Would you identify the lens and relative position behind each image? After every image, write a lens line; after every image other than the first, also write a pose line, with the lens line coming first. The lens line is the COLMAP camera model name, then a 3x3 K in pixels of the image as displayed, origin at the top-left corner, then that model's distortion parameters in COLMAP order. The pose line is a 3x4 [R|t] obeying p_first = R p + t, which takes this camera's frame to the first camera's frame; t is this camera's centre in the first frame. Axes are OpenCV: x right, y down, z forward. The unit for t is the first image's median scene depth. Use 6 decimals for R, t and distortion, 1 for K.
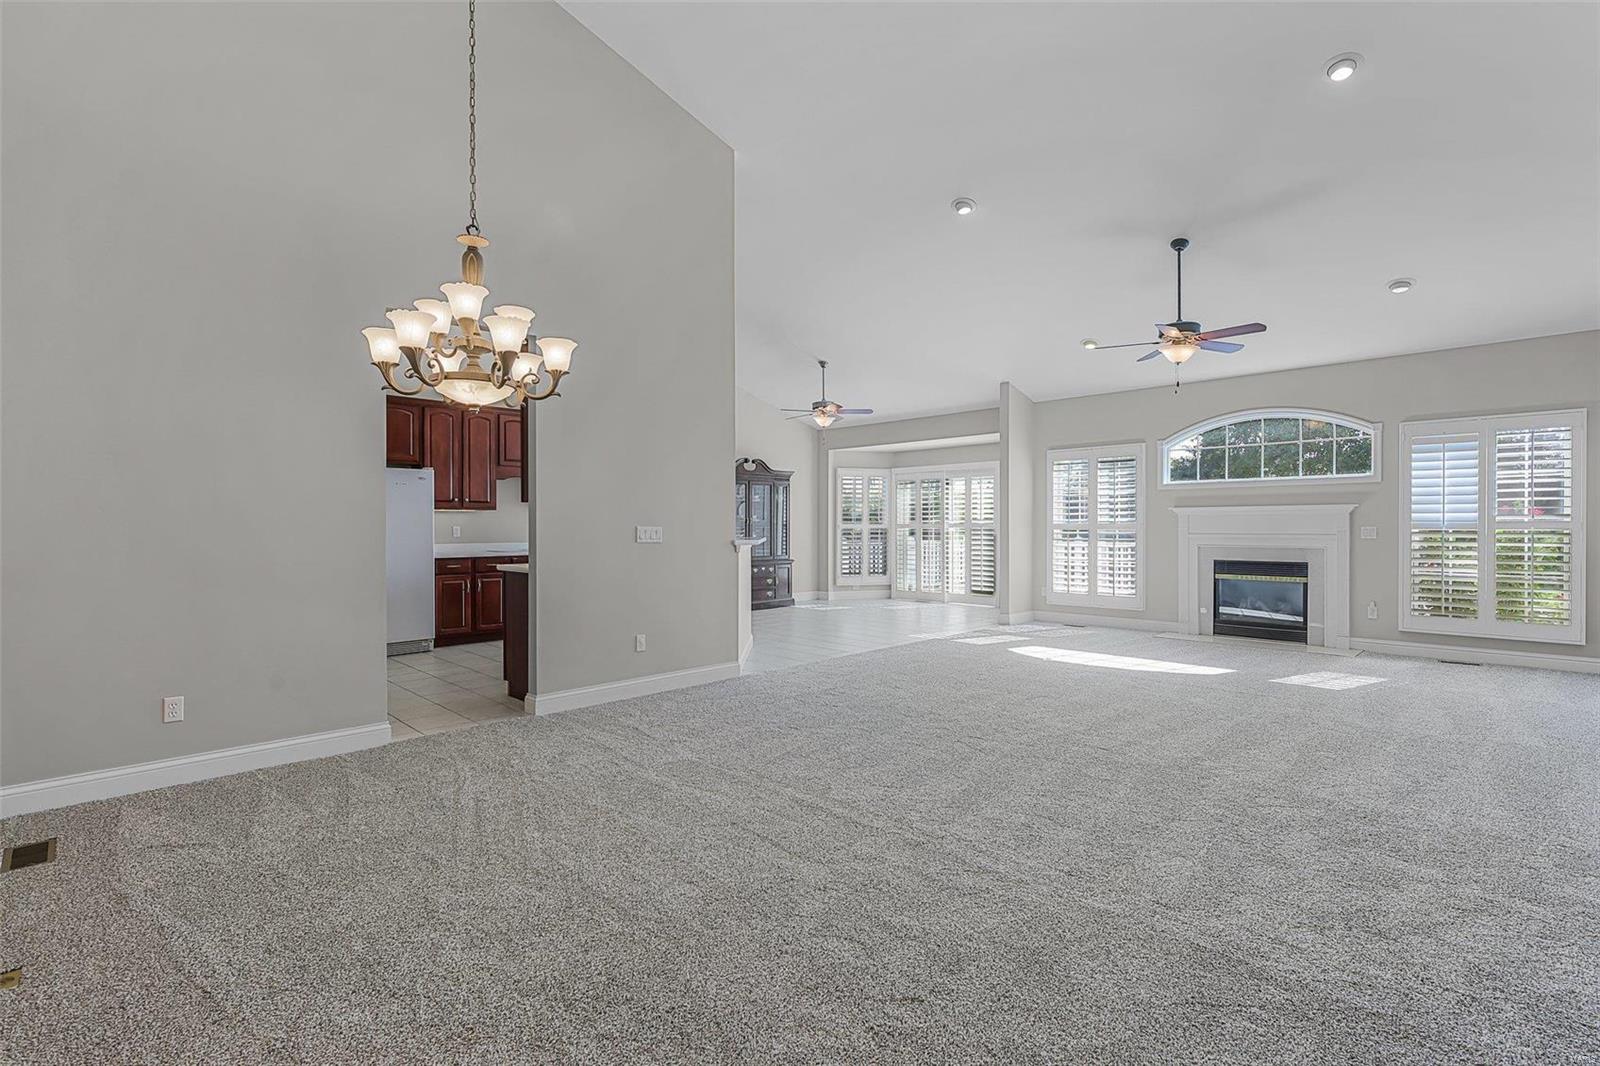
lens RADIAL K [[756.7, 0, 790.9], [0, 756.7, 529.6], [0, 0, 1]] dist [0.024491, 0.000611]
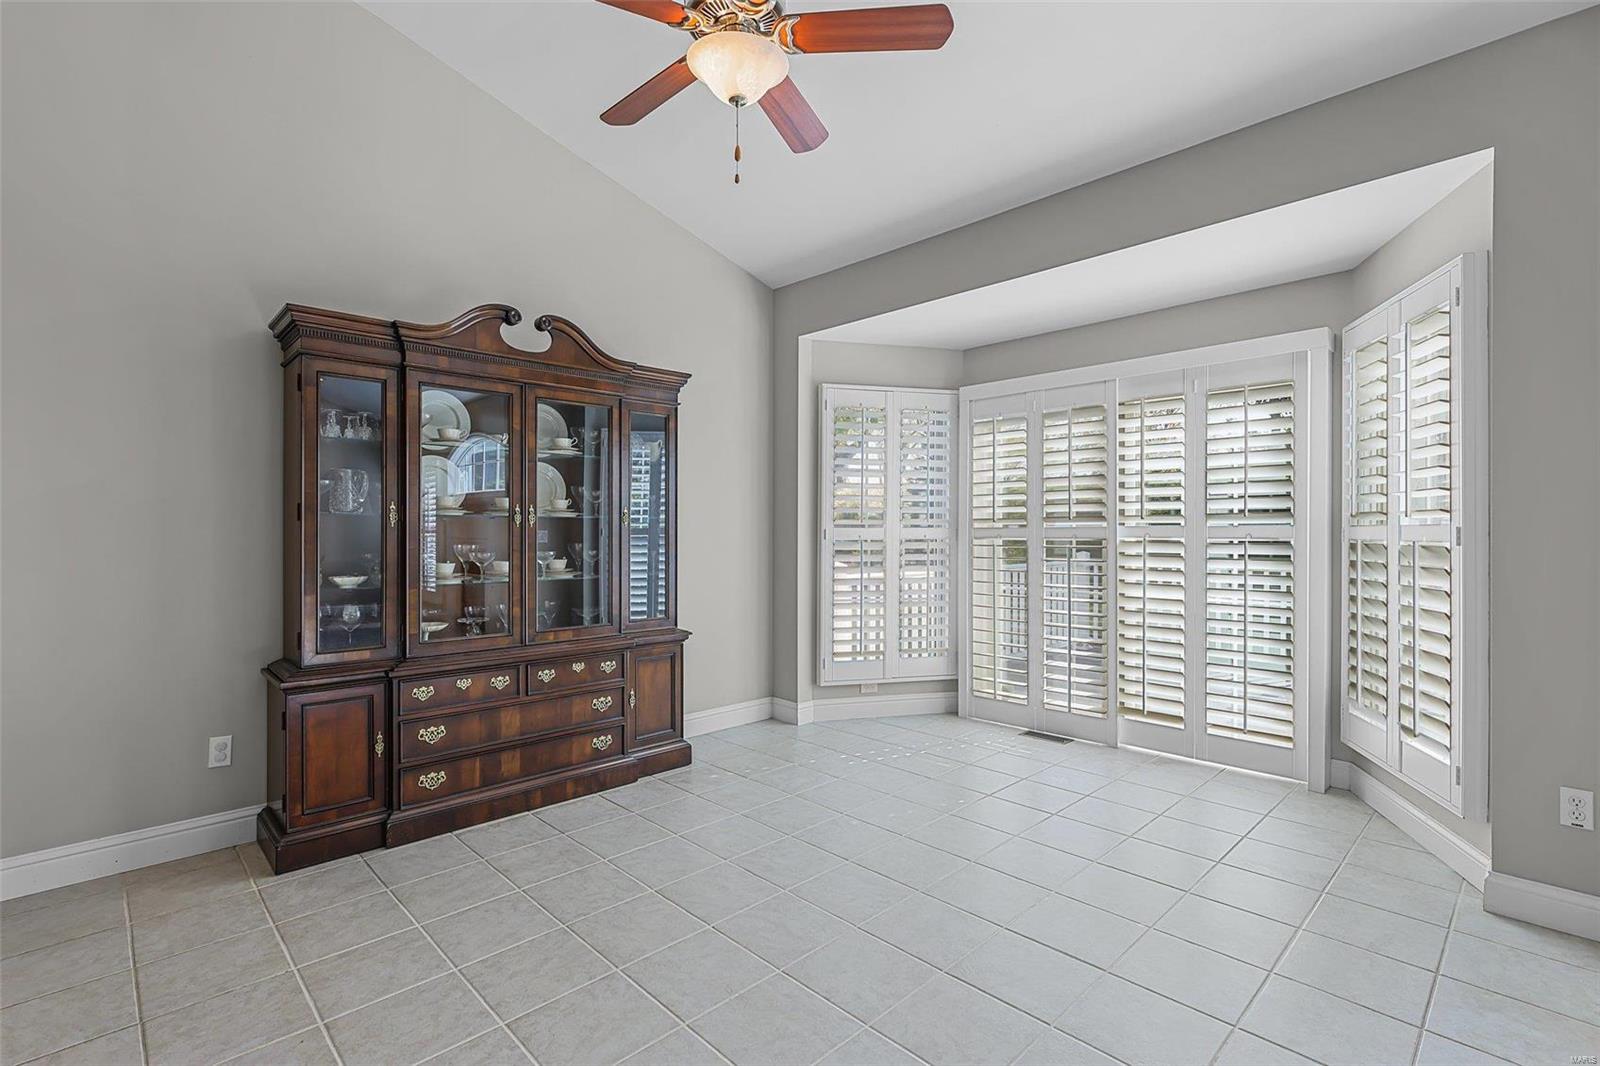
lens RADIAL K [[733.6, 0, 800.0], [0, 733.6, 533.0], [0, 0, 1]] dist [0.001984, 0.000239]
pose [[0.999930, 0.007418, -0.009220, 0.084416], [-0.007415, 0.999972, 0.000318, -0.007807], [0.009222, -0.000250, 0.999957, 0.987732]]
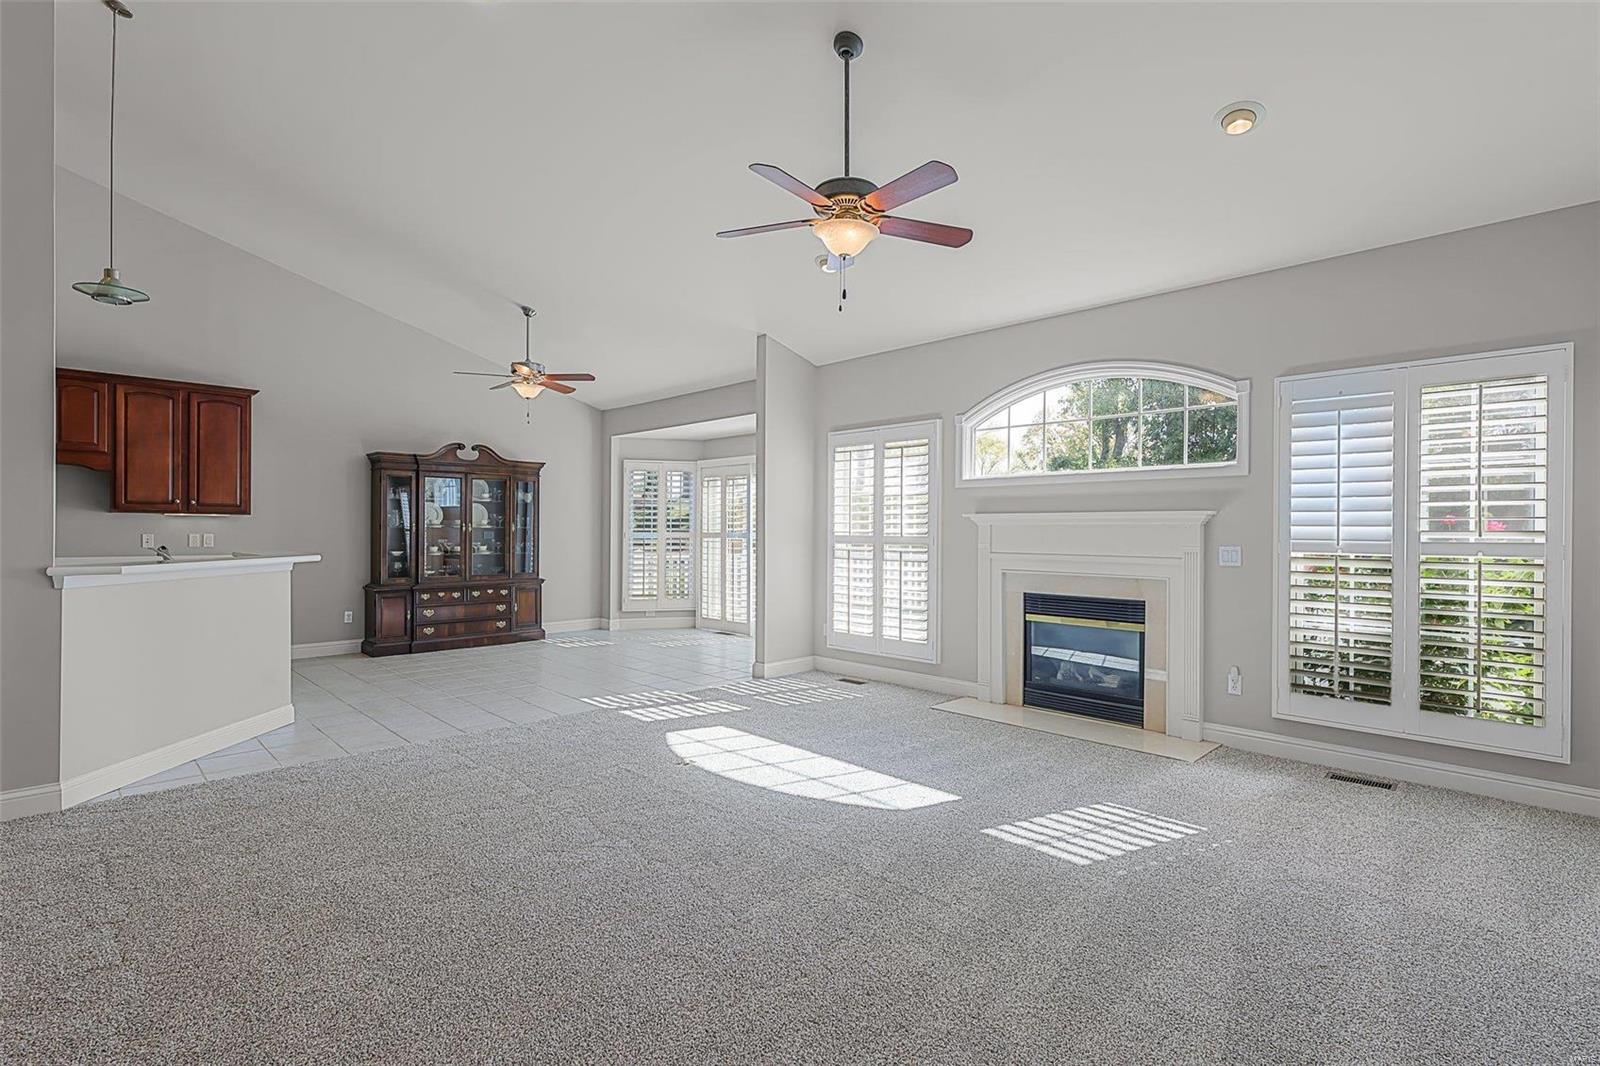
lens RADIAL K [[756.7, 0, 790.9], [0, 756.7, 529.6], [0, 0, 1]] dist [0.024491, 0.000611]
pose [[0.999837, 0.007560, -0.016400, 0.389990], [-0.007645, 0.999957, -0.005162, -0.011475], [0.016360, 0.005287, 0.999852, 0.358518]]
